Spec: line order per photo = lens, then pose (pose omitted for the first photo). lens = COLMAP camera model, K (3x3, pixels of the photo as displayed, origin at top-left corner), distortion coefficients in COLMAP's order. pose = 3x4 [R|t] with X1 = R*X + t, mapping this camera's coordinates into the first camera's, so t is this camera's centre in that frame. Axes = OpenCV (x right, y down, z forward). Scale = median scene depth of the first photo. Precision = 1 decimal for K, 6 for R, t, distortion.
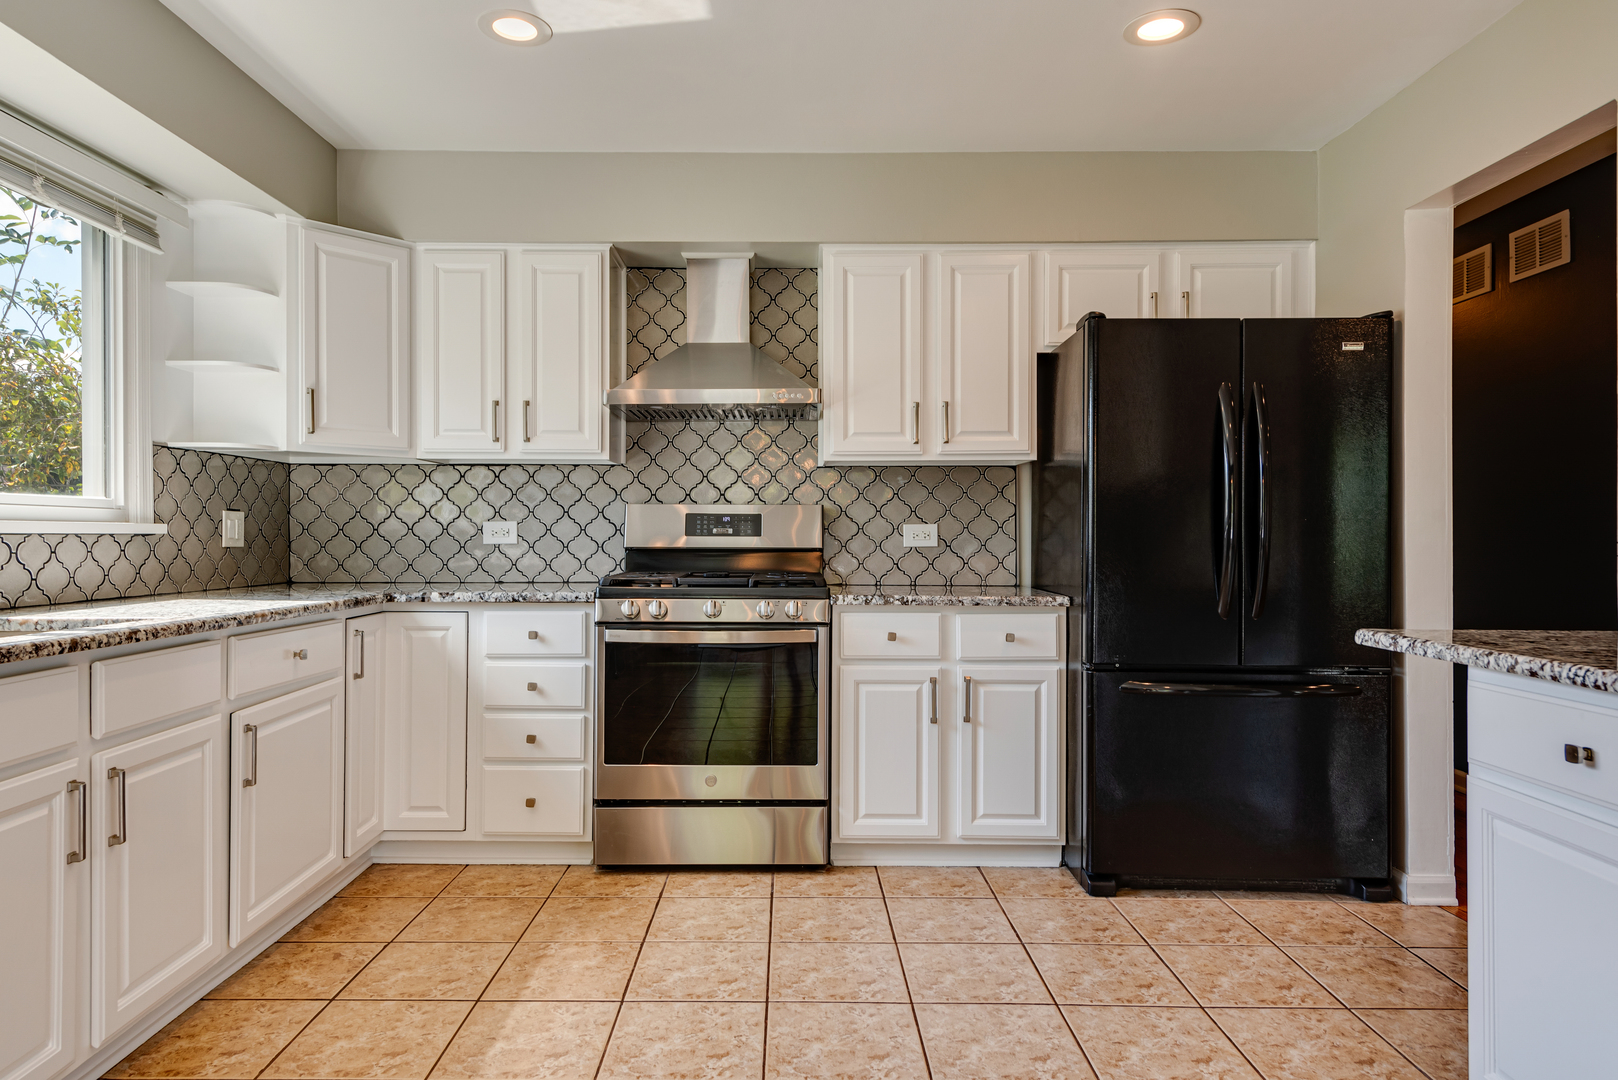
lens RADIAL K [[987.3, 0, 778.5], [0, 987.3, 537.0], [0, 0, 1]] dist [0.020710, -0.000901]
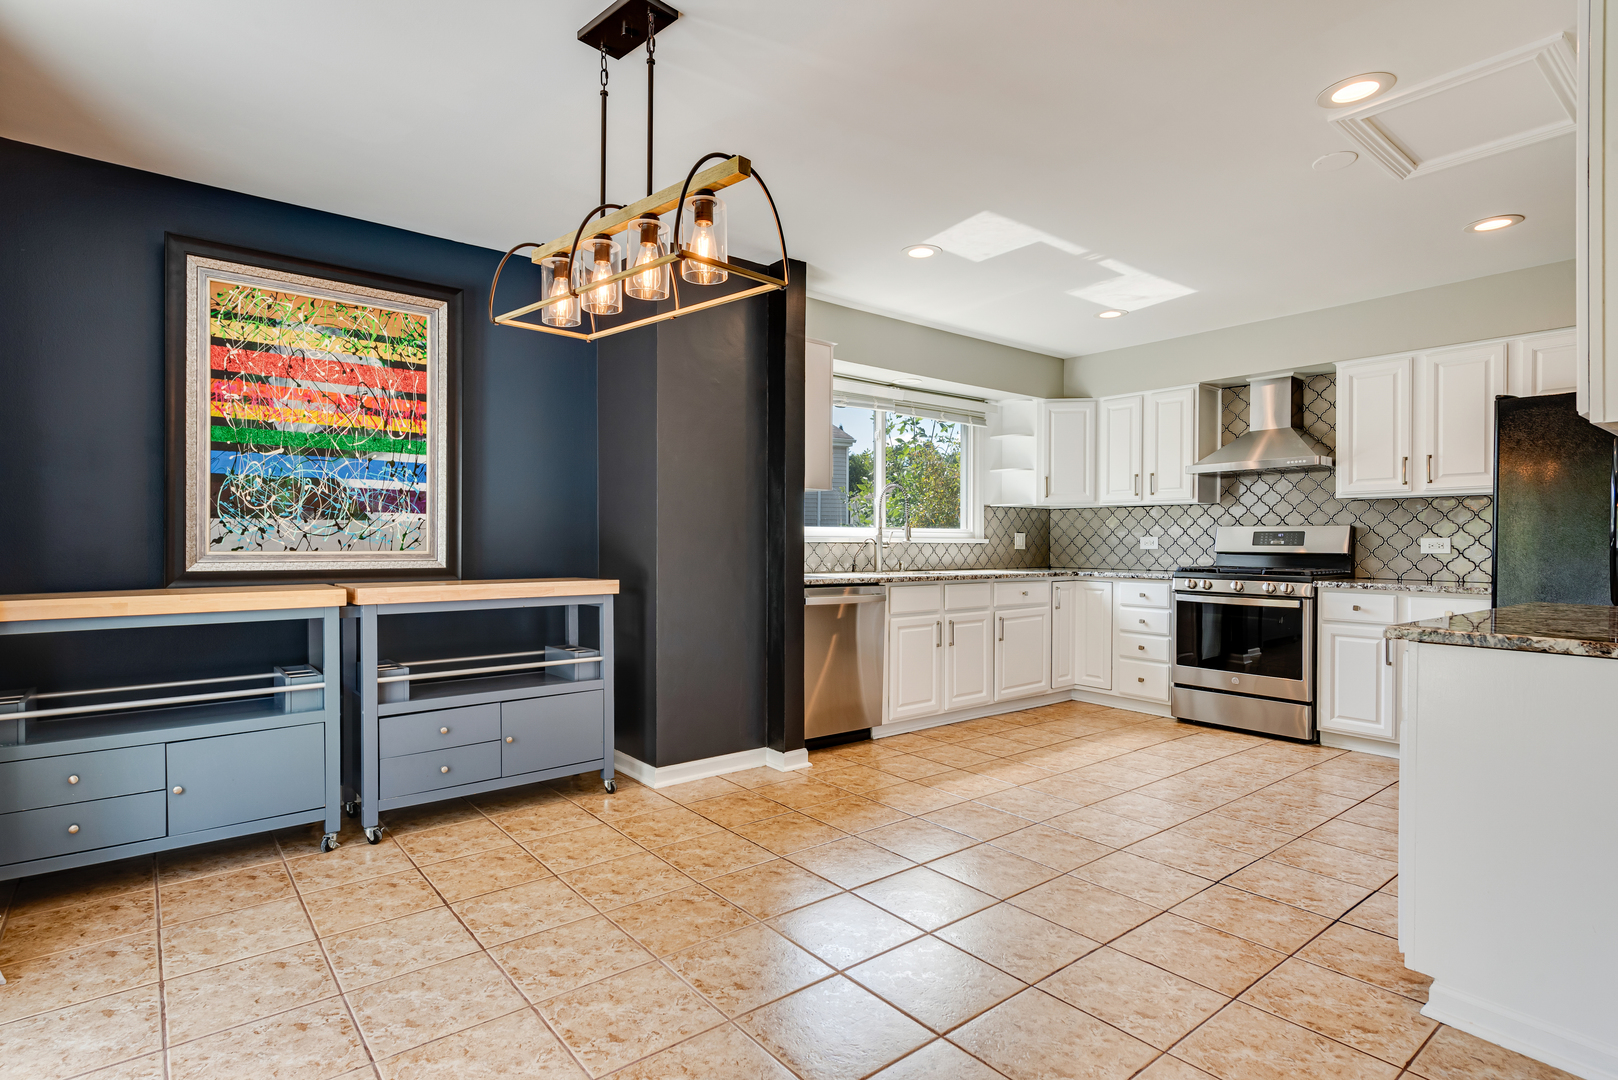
lens RADIAL K [[807.2, 0, 793.6], [0, 807.2, 543.1], [0, 0, 1]] dist [0.002338, -0.000168]
pose [[0.626347, 0.002631, -0.779540, 0.543011], [-0.003864, 0.999992, 0.000270, -0.002259], [0.779535, 0.002843, 0.626352, -0.522646]]
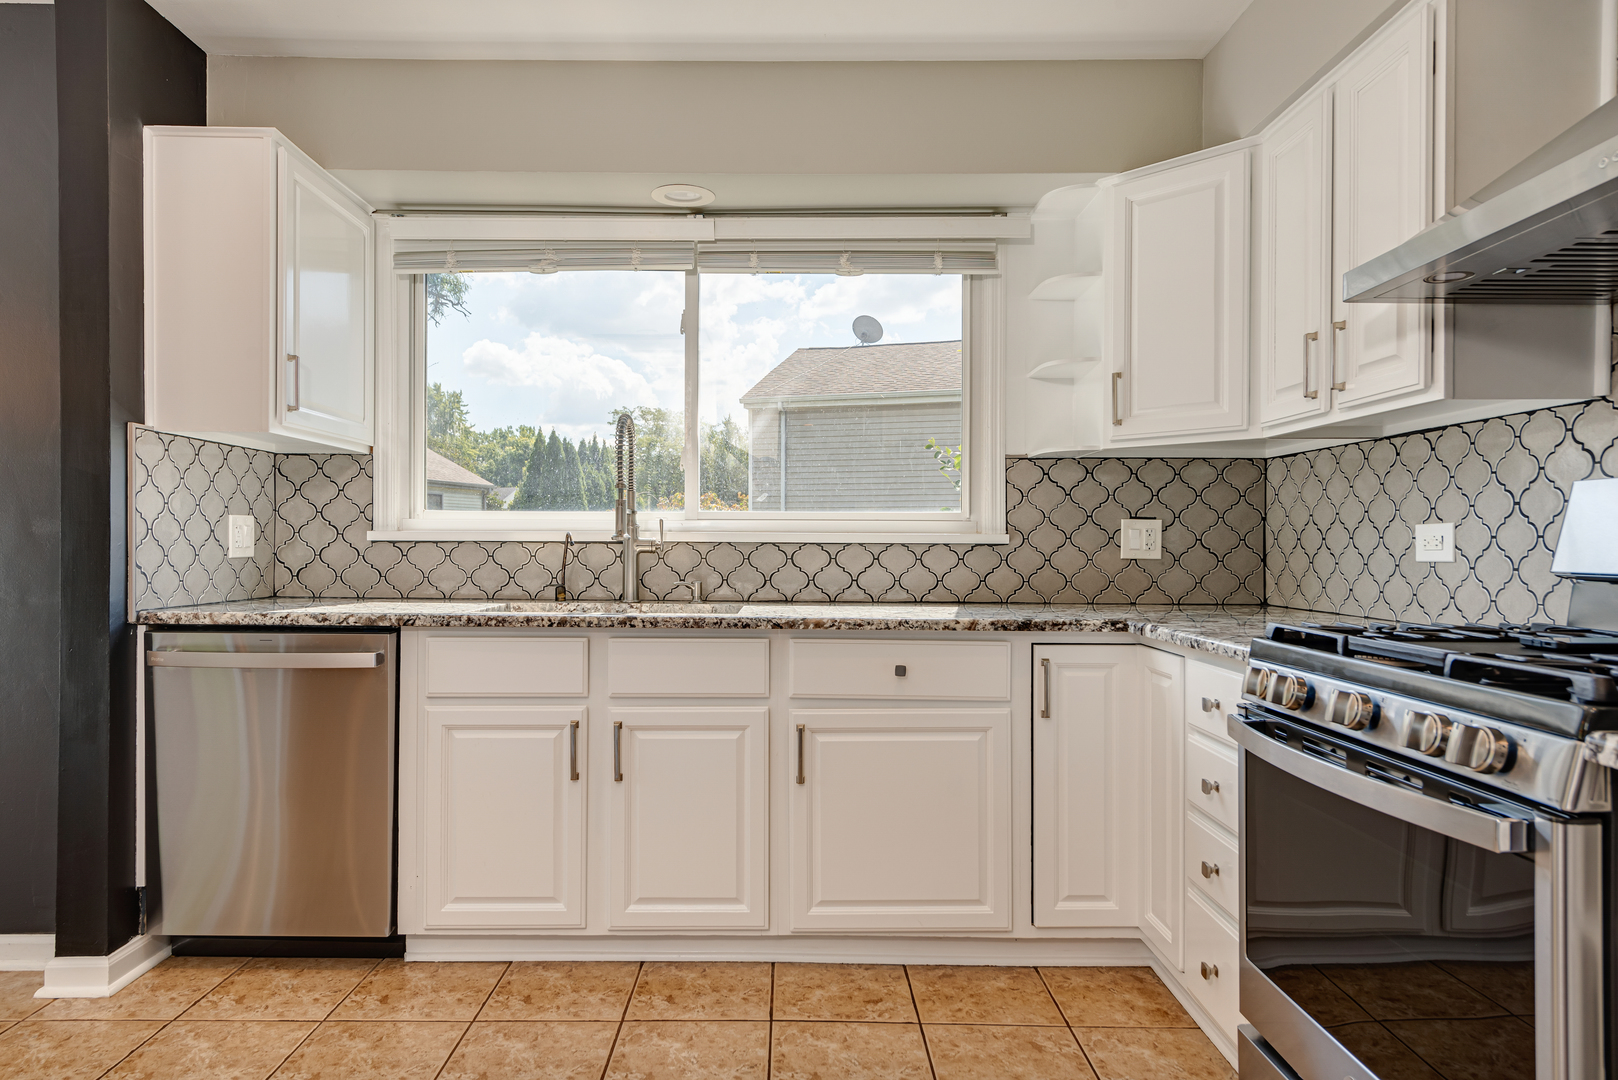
lens RADIAL K [[964.8, 0, 805.4], [0, 964.8, 548.9], [0, 0, 1]] dist [0.002228, -0.000185]
pose [[0.009640, 0.002871, -0.999949, 0.336858], [-0.006723, 0.999973, 0.002806, 0.000415], [0.999931, 0.006696, 0.009659, 0.699162]]
